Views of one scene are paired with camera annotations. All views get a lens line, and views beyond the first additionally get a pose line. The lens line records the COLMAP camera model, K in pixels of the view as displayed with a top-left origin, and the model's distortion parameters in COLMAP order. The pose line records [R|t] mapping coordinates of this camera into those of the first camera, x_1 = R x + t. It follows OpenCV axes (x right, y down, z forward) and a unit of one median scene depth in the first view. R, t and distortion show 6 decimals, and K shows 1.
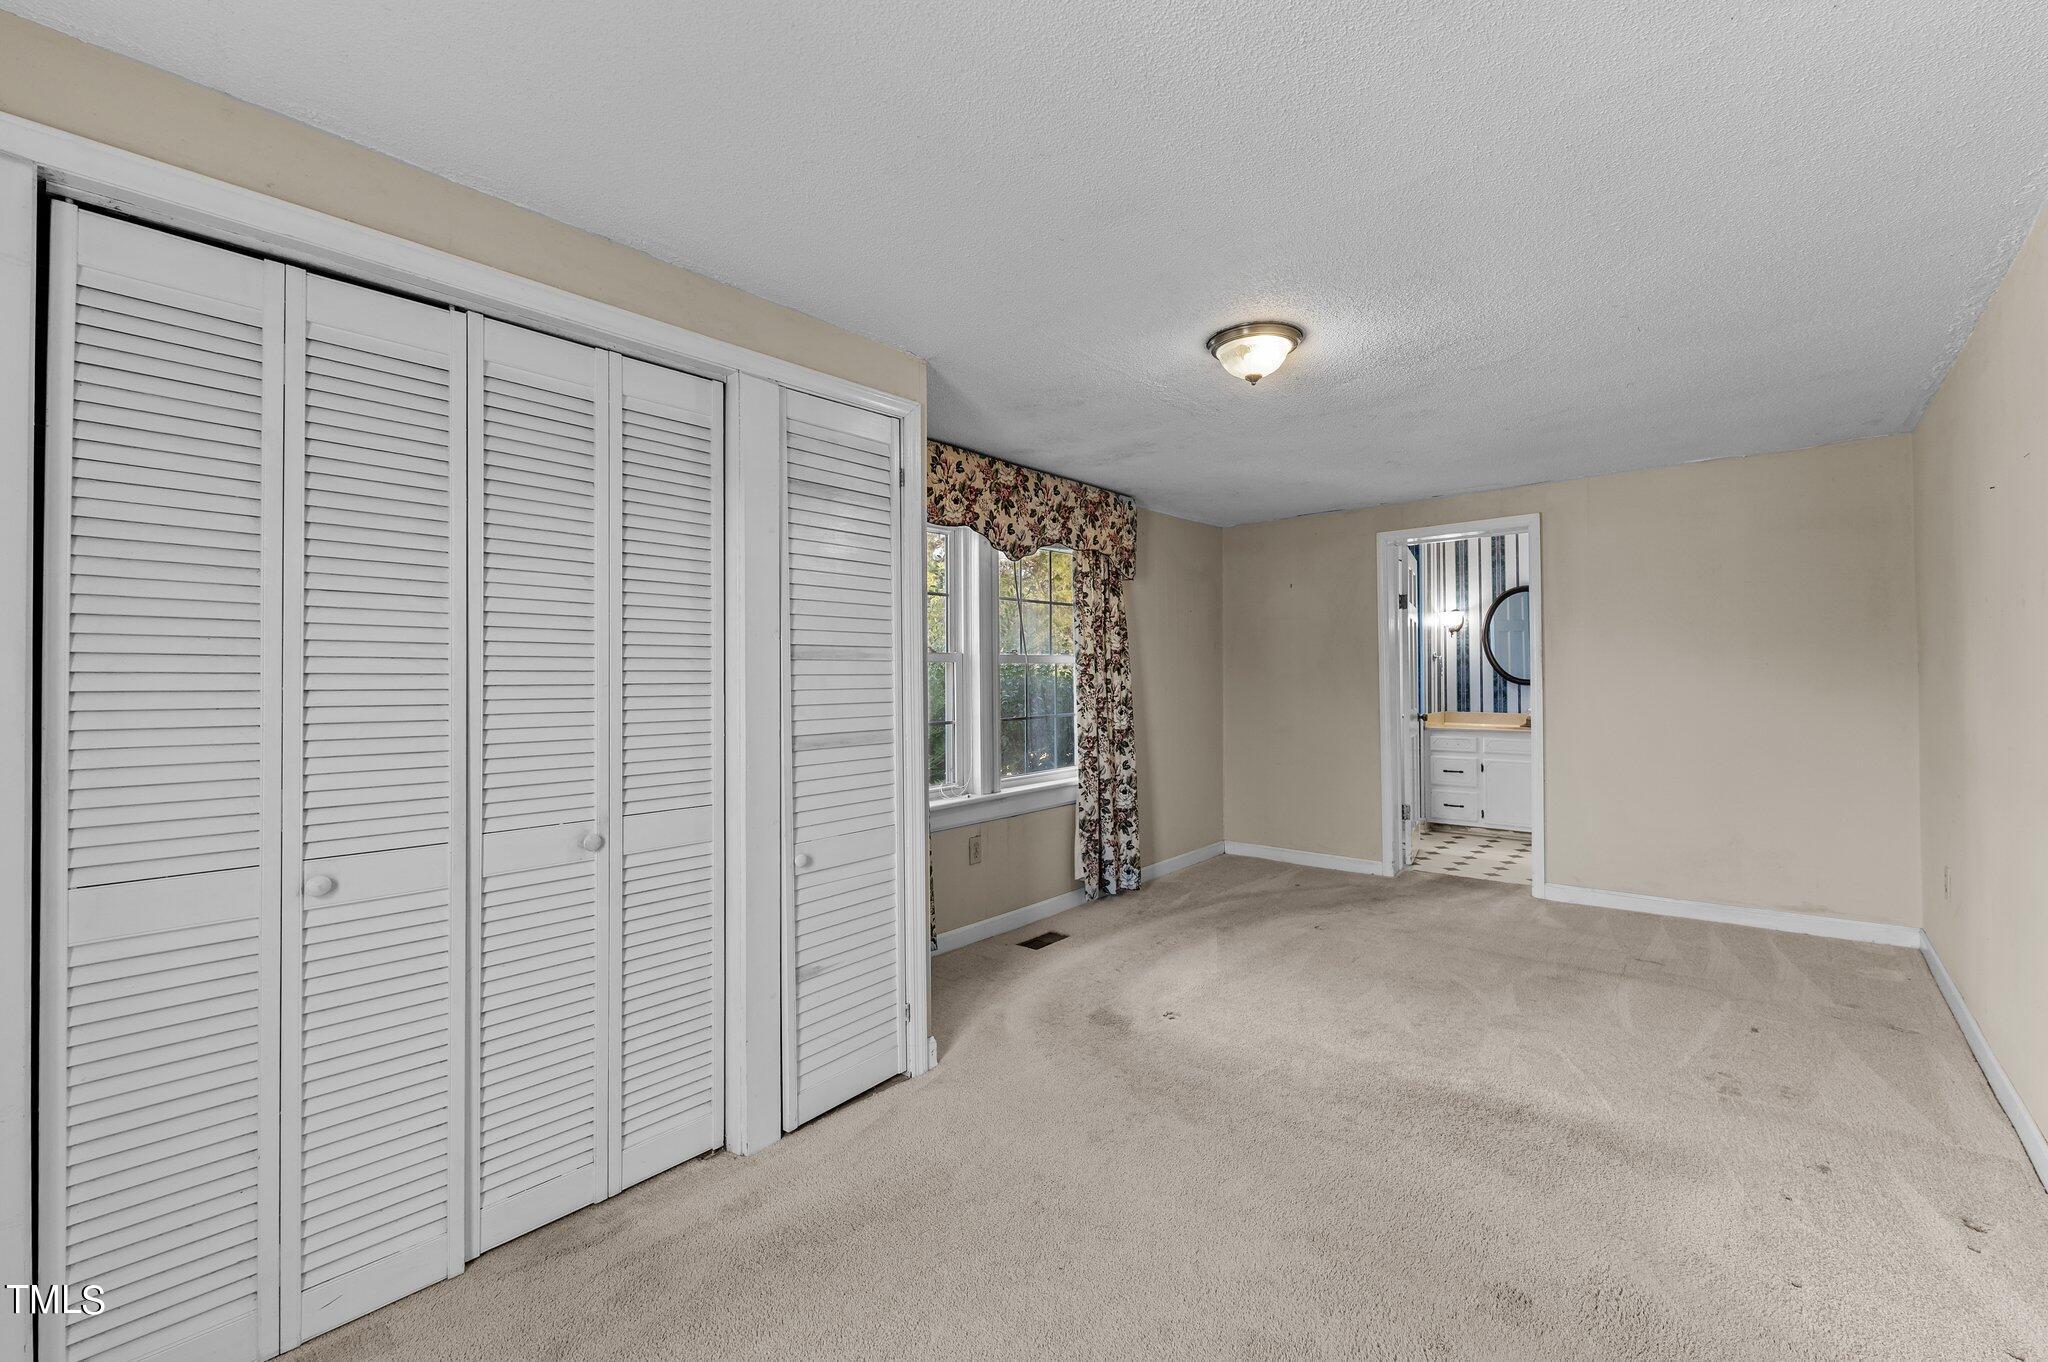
lens RADIAL K [[887.7, 0, 1024.7], [0, 887.7, 671.6], [0, 0, 1]] dist [0.003085, 0.000151]
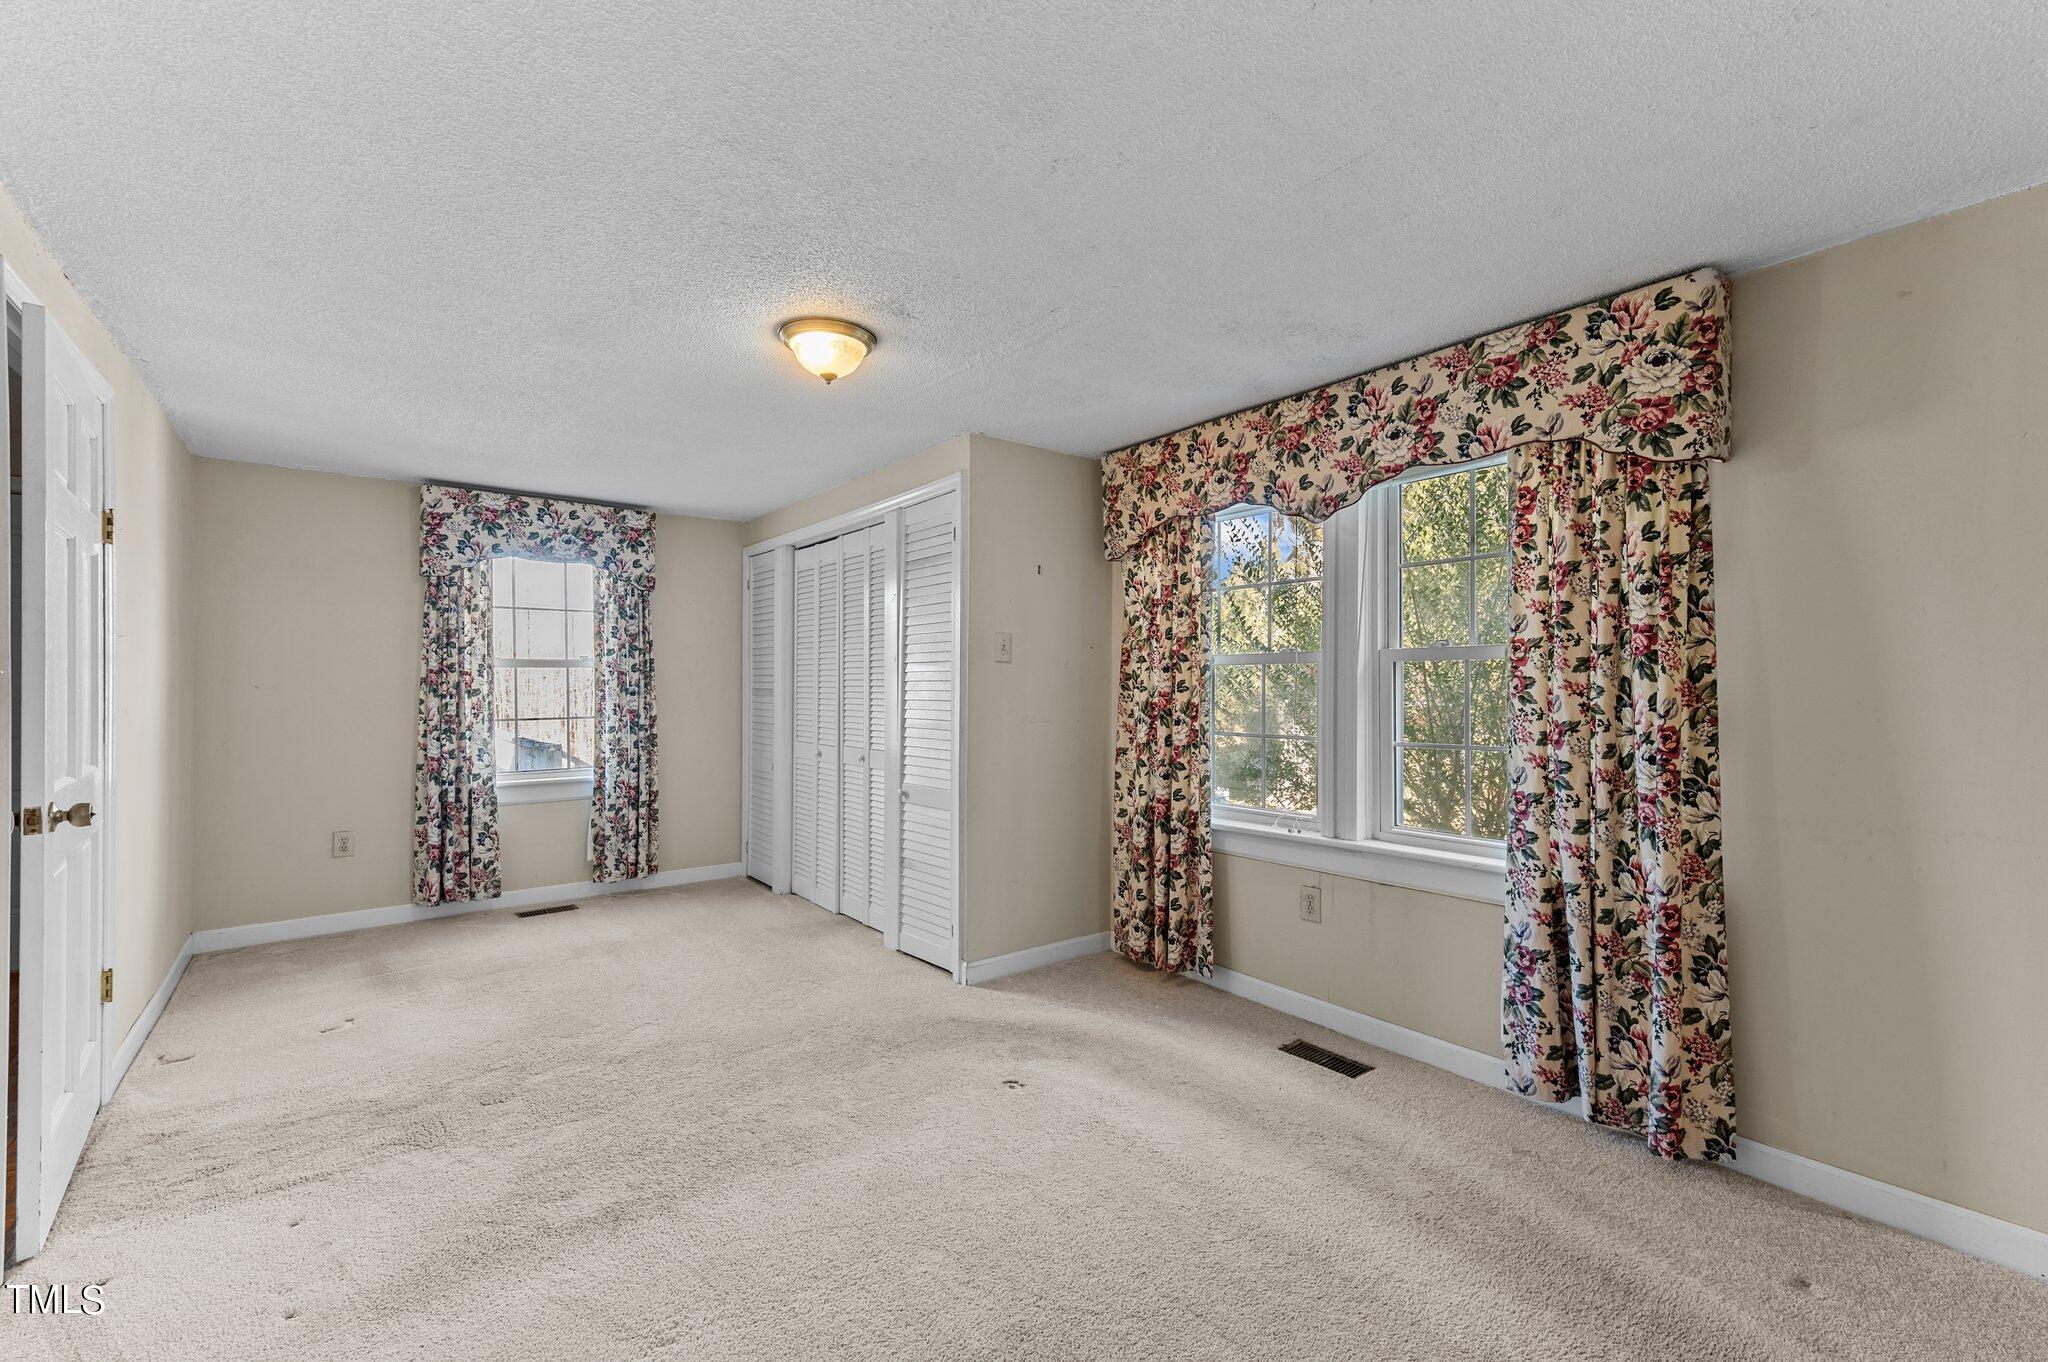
lens RADIAL K [[887.7, 0, 1025.7], [0, 887.7, 684.4], [0, 0, 1]] dist [0.003085, 0.000151]
pose [[-0.239453, 0.011334, -0.970842, 0.742683], [0.015695, 0.999846, 0.007801, -0.001646], [0.970781, -0.013369, -0.239594, 0.927441]]
